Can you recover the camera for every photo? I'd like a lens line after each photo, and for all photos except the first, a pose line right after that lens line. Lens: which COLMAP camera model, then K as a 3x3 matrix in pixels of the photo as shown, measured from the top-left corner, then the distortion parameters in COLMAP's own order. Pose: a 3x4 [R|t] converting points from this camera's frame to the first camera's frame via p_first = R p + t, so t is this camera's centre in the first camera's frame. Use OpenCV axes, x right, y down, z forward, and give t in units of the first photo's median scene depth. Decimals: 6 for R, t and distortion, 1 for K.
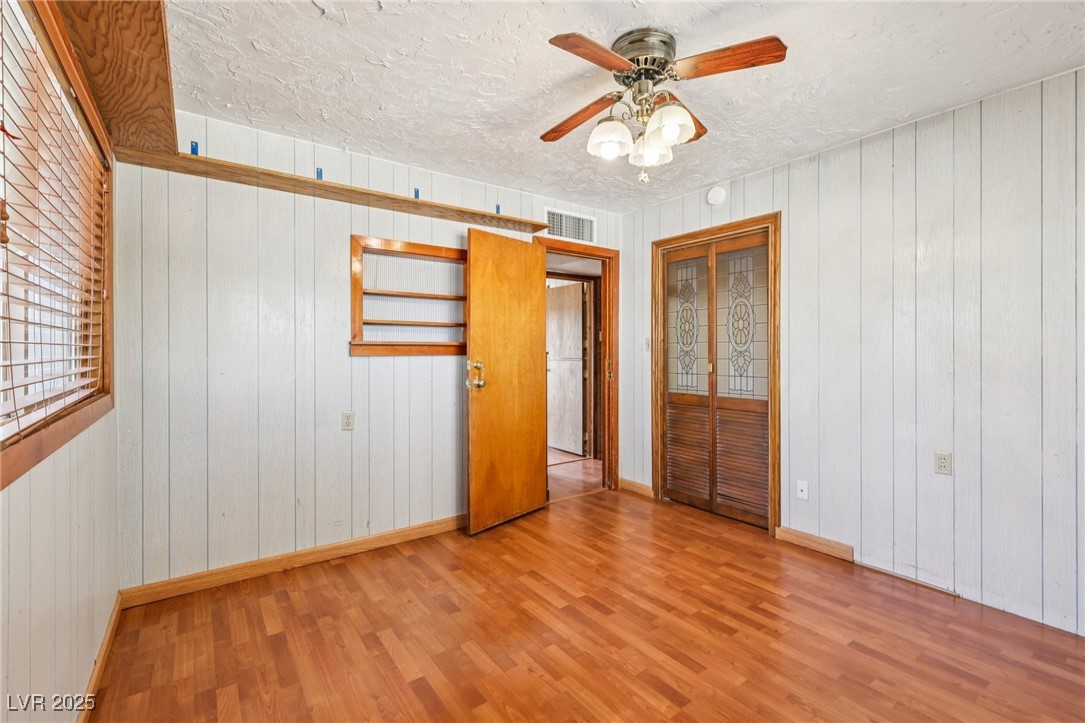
lens RADIAL K [[476.3, 0, 540.7], [0, 476.3, 350.9], [0, 0, 1]] dist [0.004462, 0.000785]
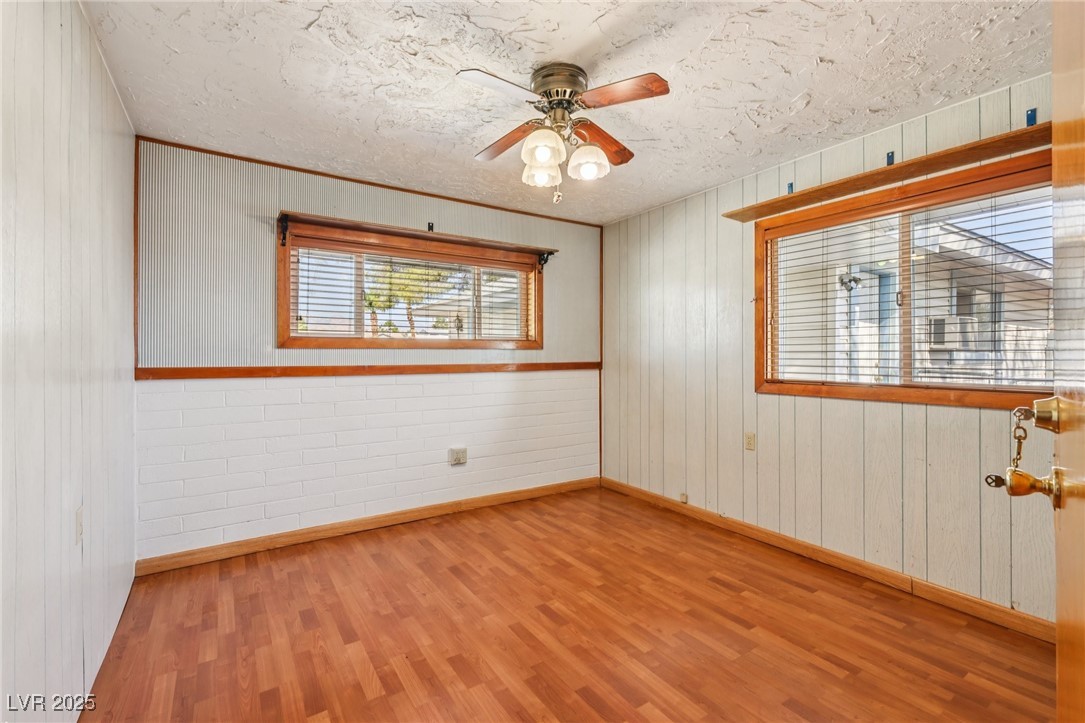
lens RADIAL K [[476.3, 0, 544.4], [0, 476.3, 354.7], [0, 0, 1]] dist [0.004462, 0.000785]
pose [[-0.999566, 0.002182, 0.029384, 0.157578], [0.002311, 0.999988, 0.004371, -0.005259], [-0.029374, 0.004437, -0.999559, 1.533420]]
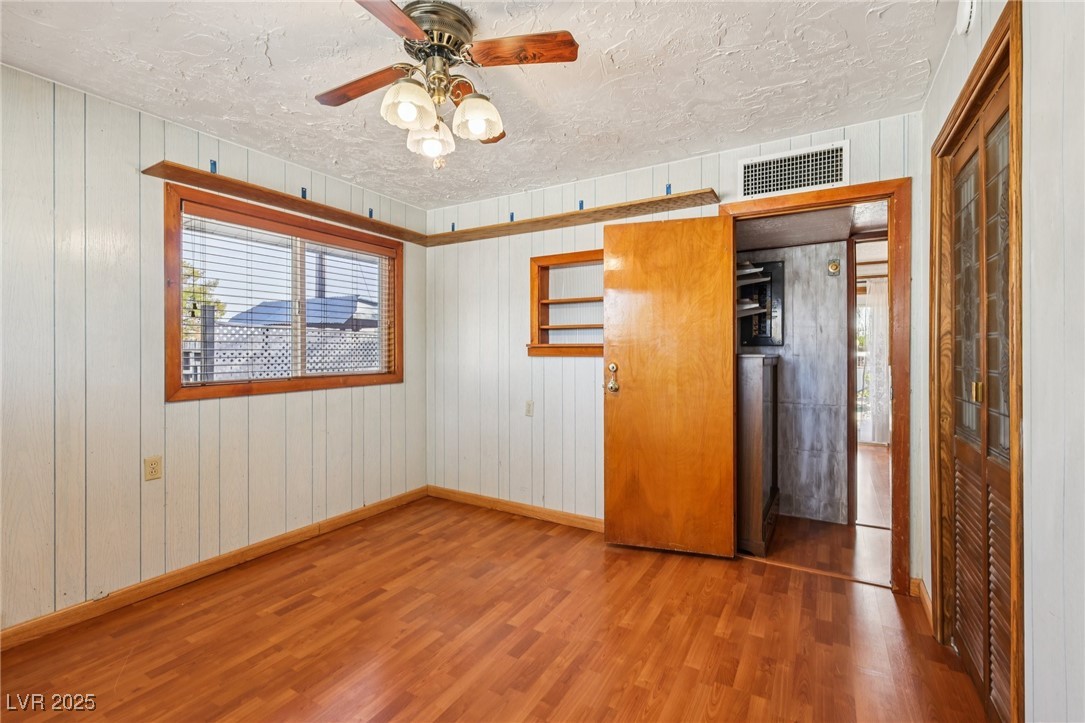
lens RADIAL K [[476.3, 0, 545.5], [0, 476.3, 347.6], [0, 0, 1]] dist [0.004462, 0.000785]
pose [[0.401196, -0.004923, -0.915979, 0.830748], [-0.000872, 0.999983, -0.005757, -0.004667], [0.915992, 0.003108, 0.401185, 0.602916]]
